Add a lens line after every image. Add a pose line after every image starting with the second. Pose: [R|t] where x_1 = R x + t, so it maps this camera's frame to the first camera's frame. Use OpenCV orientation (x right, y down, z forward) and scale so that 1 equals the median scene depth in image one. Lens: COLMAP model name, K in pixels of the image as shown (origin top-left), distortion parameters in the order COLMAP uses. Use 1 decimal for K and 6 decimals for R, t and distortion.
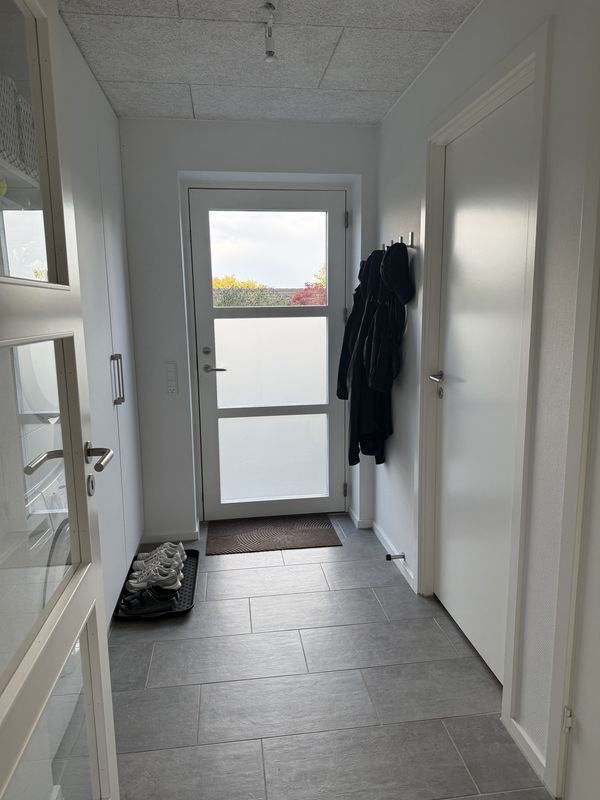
lens RADIAL K [[569.3, 0, 300.9], [0, 569.3, 402.8], [0, 0, 1]] dist [0.064975, -0.061177]
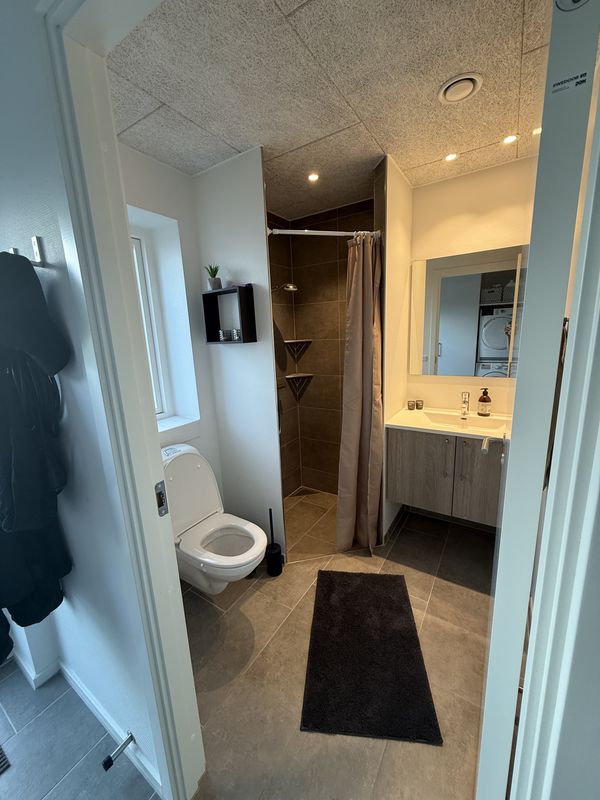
lens RADIAL K [[317.3, 0, 300.6], [0, 317.3, 398.9], [0, 0, 1]] dist [0.003953, 0.000224]
pose [[0.645669, -0.175487, 0.743180, 0.105698], [0.162295, 0.982537, 0.091006, -0.138760], [-0.746172, 0.061855, 0.662874, 0.632258]]
